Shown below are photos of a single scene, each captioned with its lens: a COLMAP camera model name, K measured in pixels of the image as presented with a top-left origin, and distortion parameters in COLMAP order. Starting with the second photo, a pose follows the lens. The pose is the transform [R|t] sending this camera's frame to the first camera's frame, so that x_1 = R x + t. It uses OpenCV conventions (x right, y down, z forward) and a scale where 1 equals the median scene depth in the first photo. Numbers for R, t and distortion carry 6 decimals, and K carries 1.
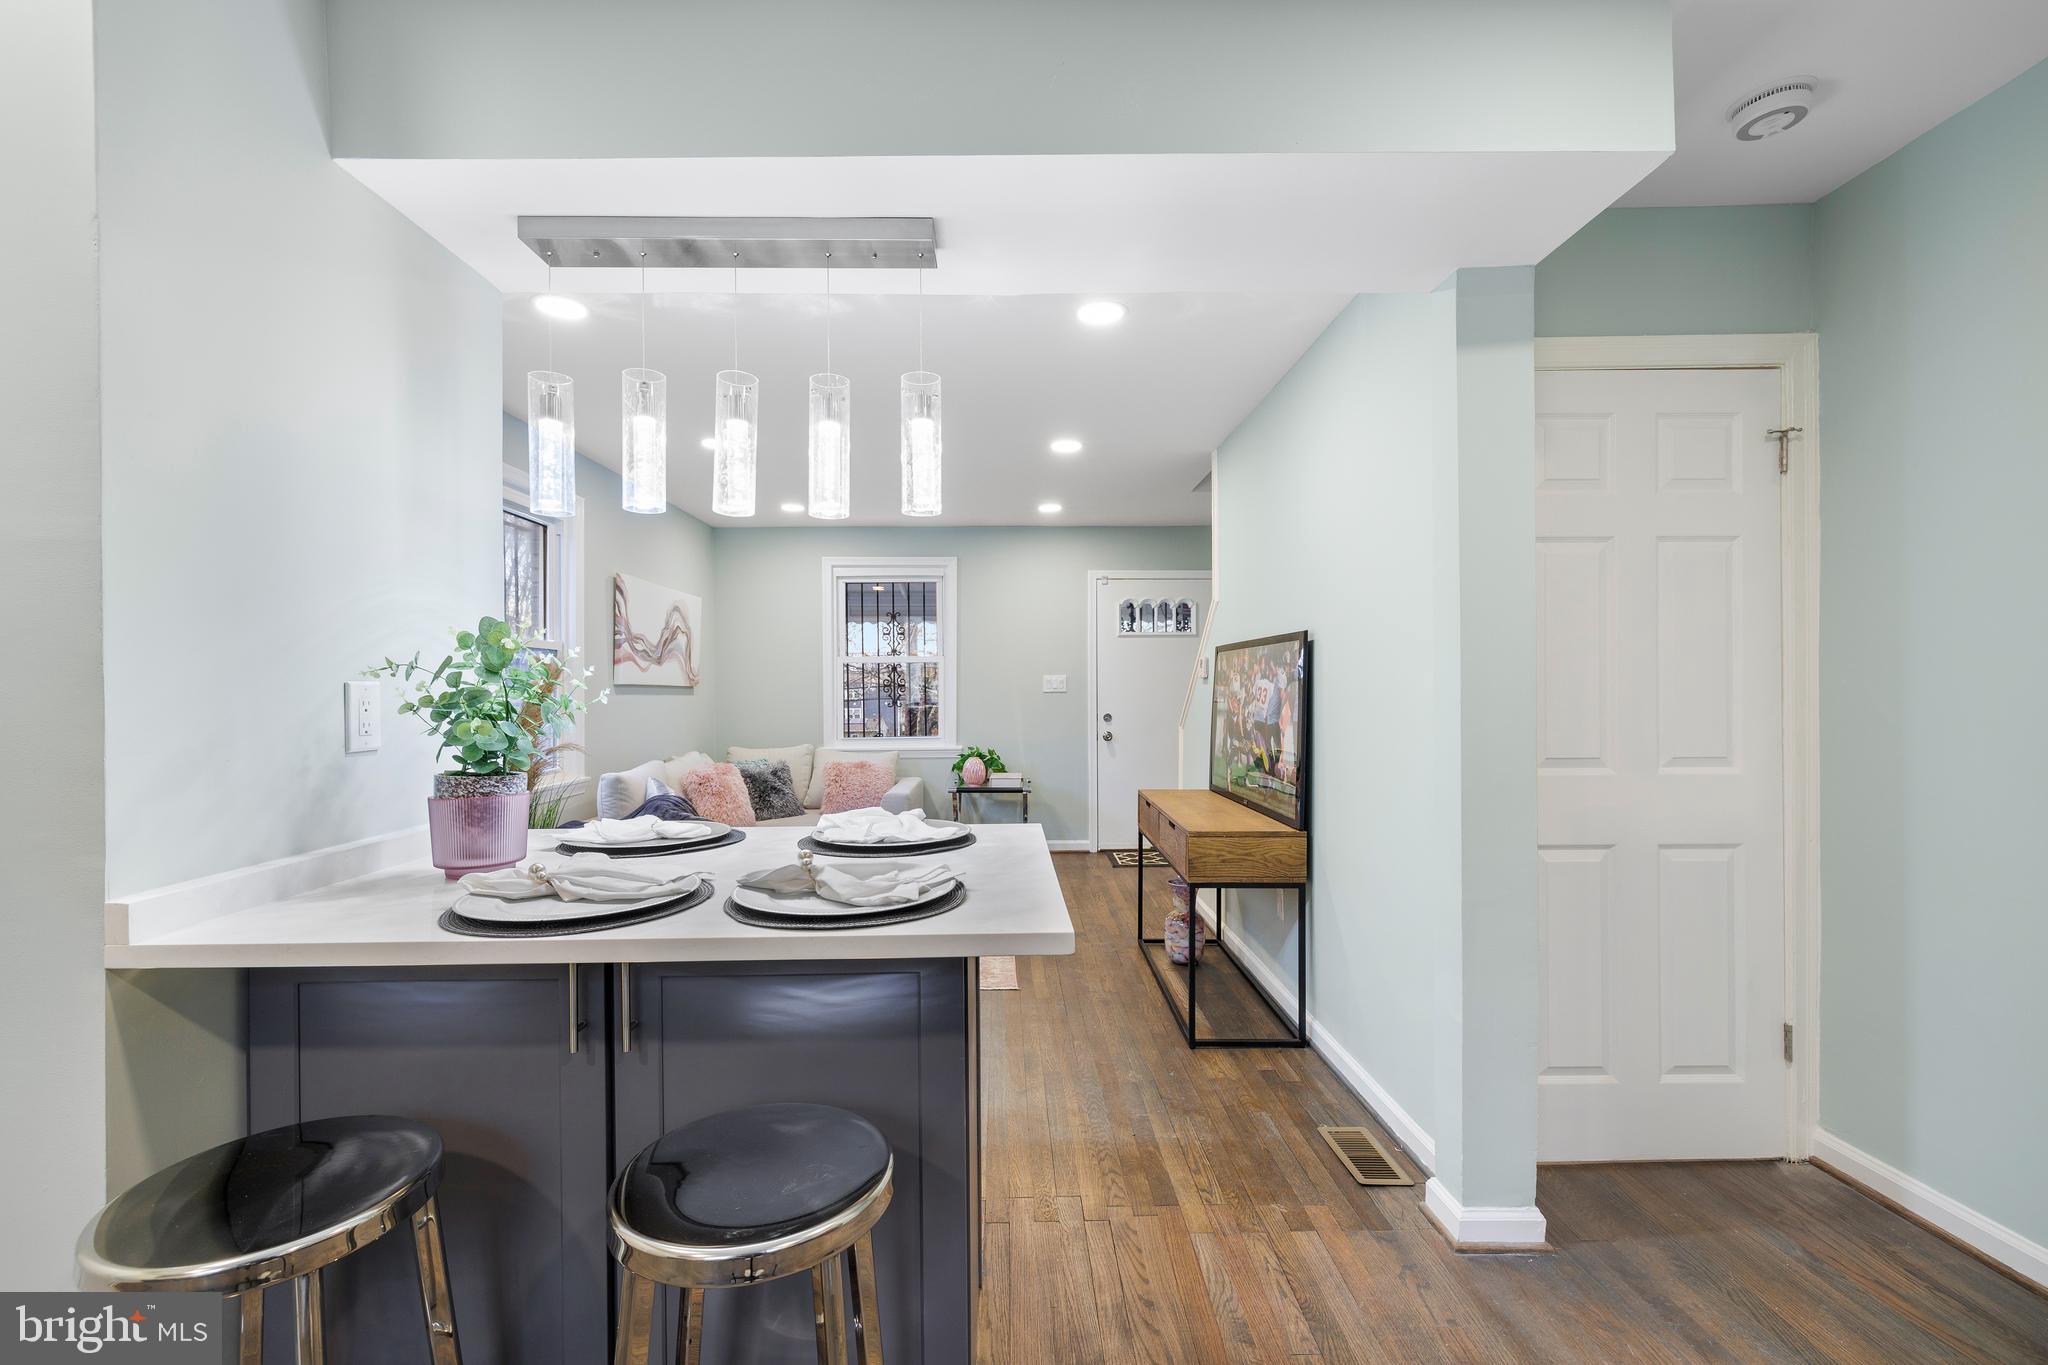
lens RADIAL K [[866.6, 0, 1019.2], [0, 866.6, 692.6], [0, 0, 1]] dist [-0.001399, 0.000109]
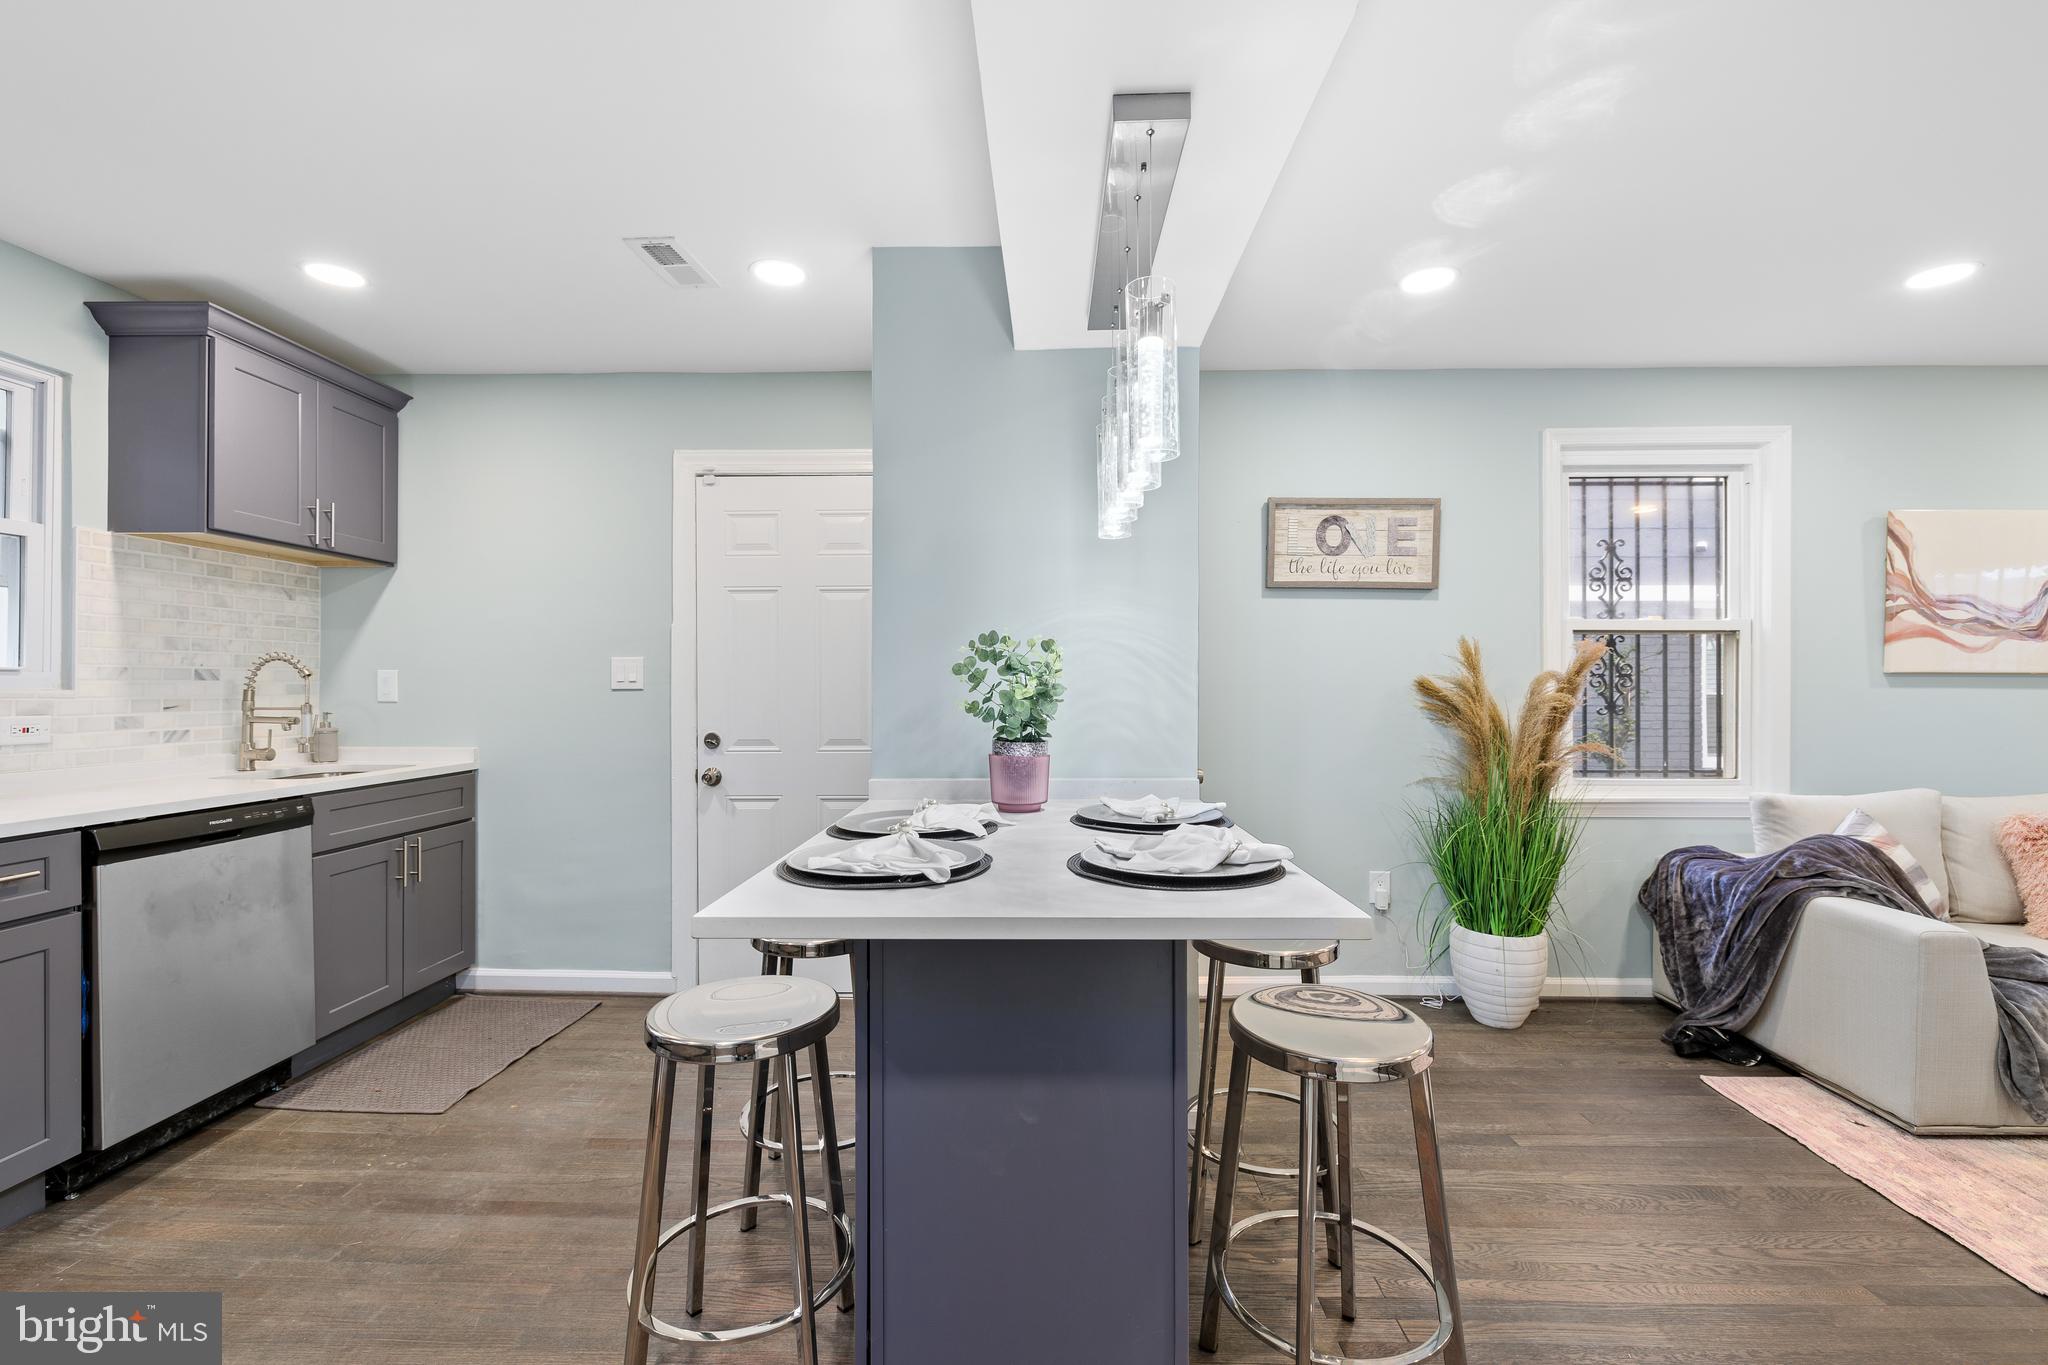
lens RADIAL K [[860.9, 0, 1021.7], [0, 860.9, 684.2], [0, 0, 1]] dist [-0.001395, -0.000440]
pose [[-0.041623, 0.004156, -0.999125, 0.248792], [-0.002408, 0.999988, 0.004260, -0.001539], [0.999131, 0.002583, -0.041612, 0.335984]]
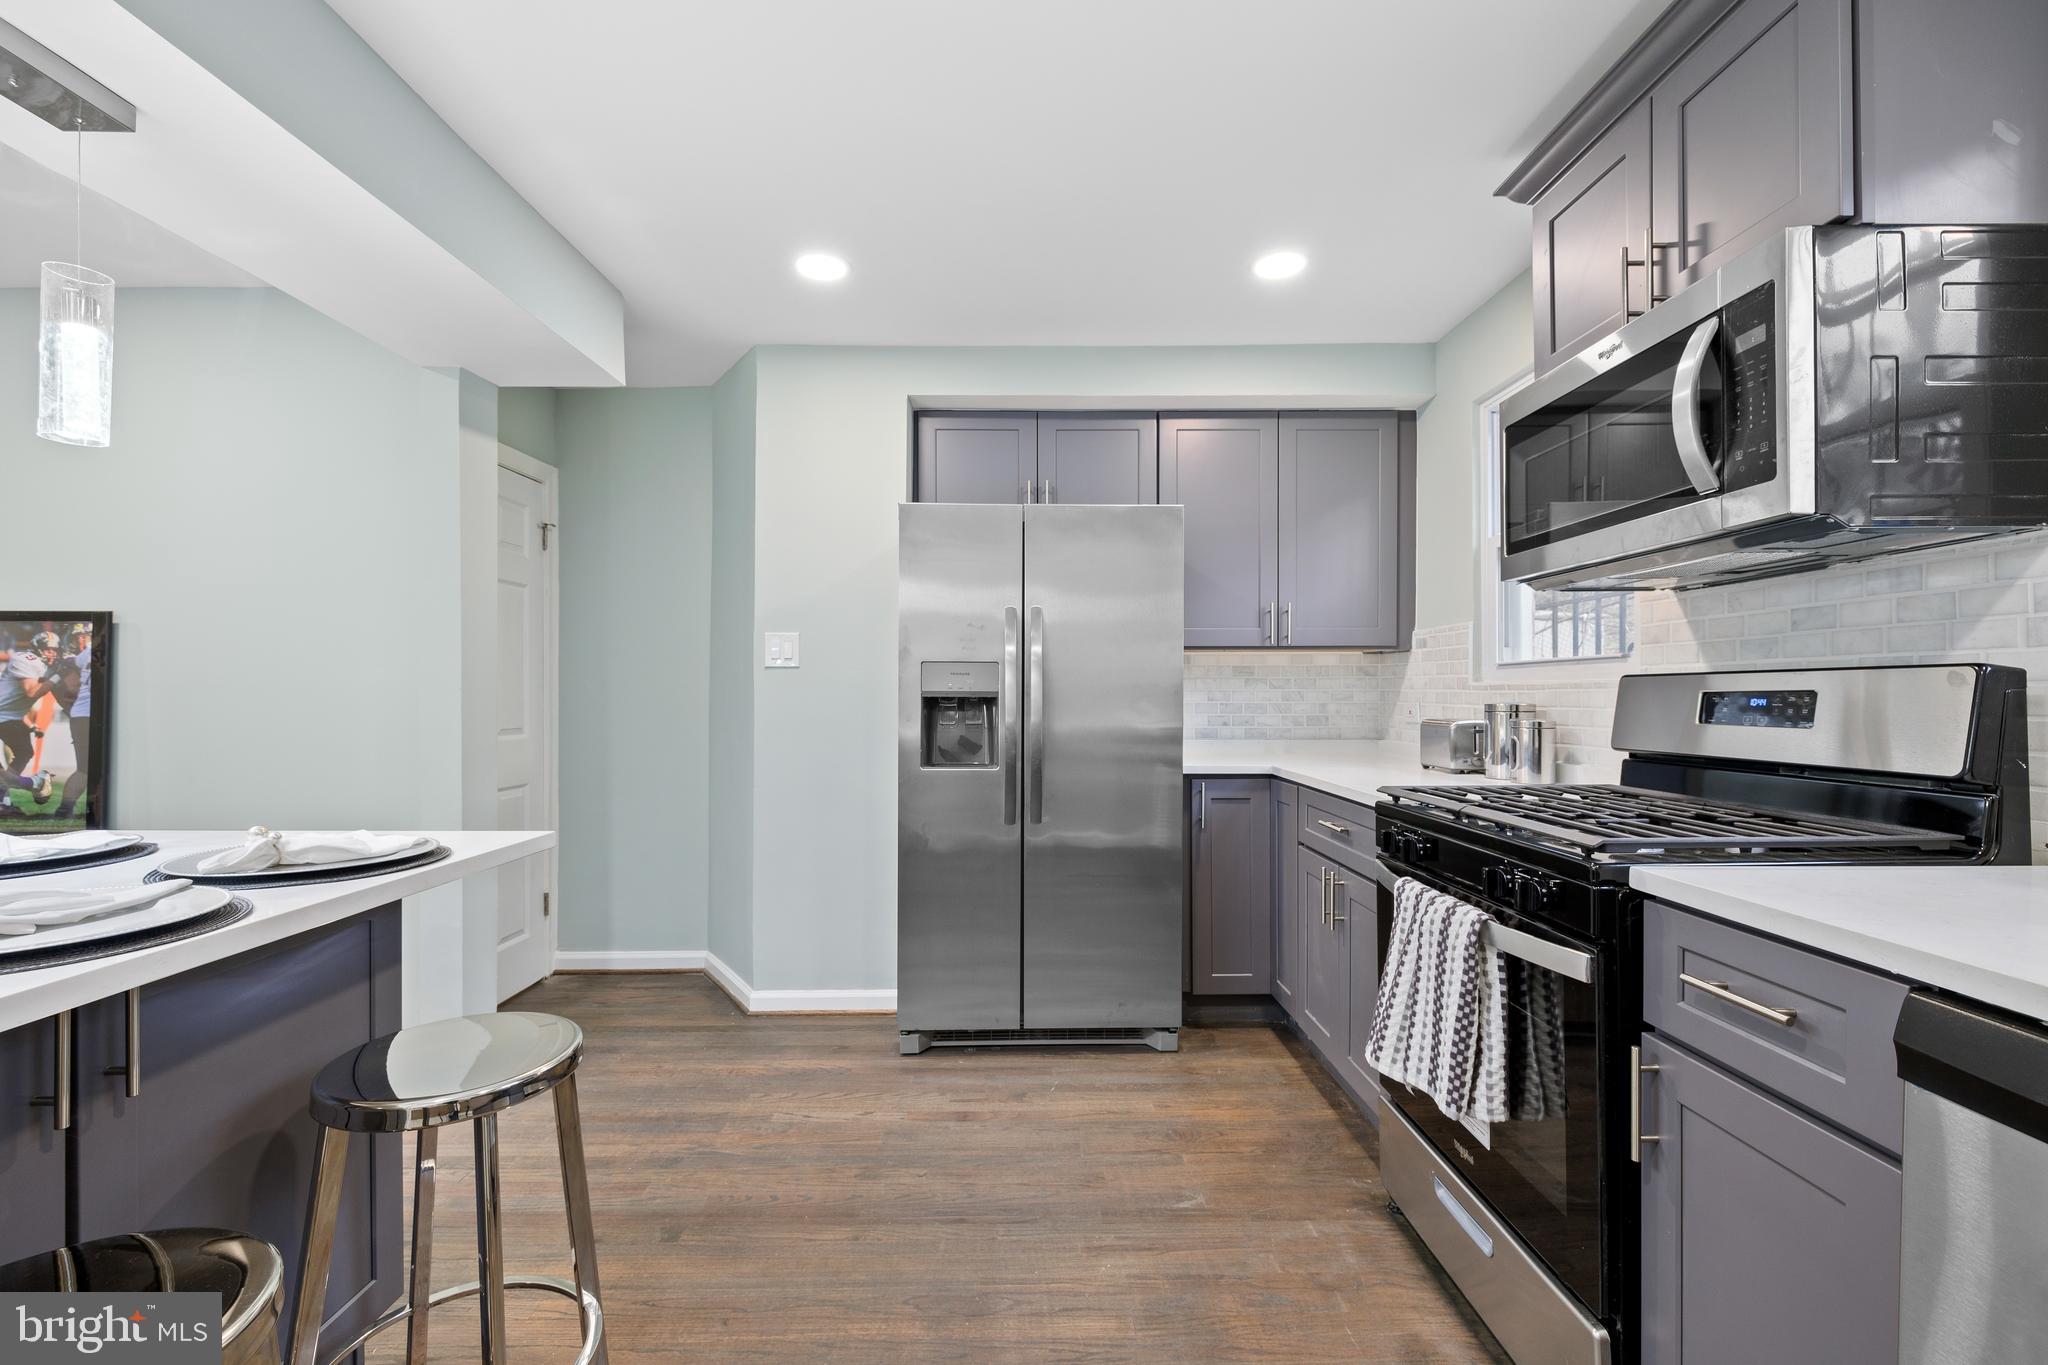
lens RADIAL K [[867.3, 0, 1022.7], [0, 867.3, 677.1], [0, 0, 1]] dist [-0.000385, -0.000270]
pose [[0.011261, 0.024370, 0.999640, -0.331142], [0.004039, 0.999694, -0.024417, 0.012135], [-0.999928, 0.004313, 0.011159, 0.044506]]
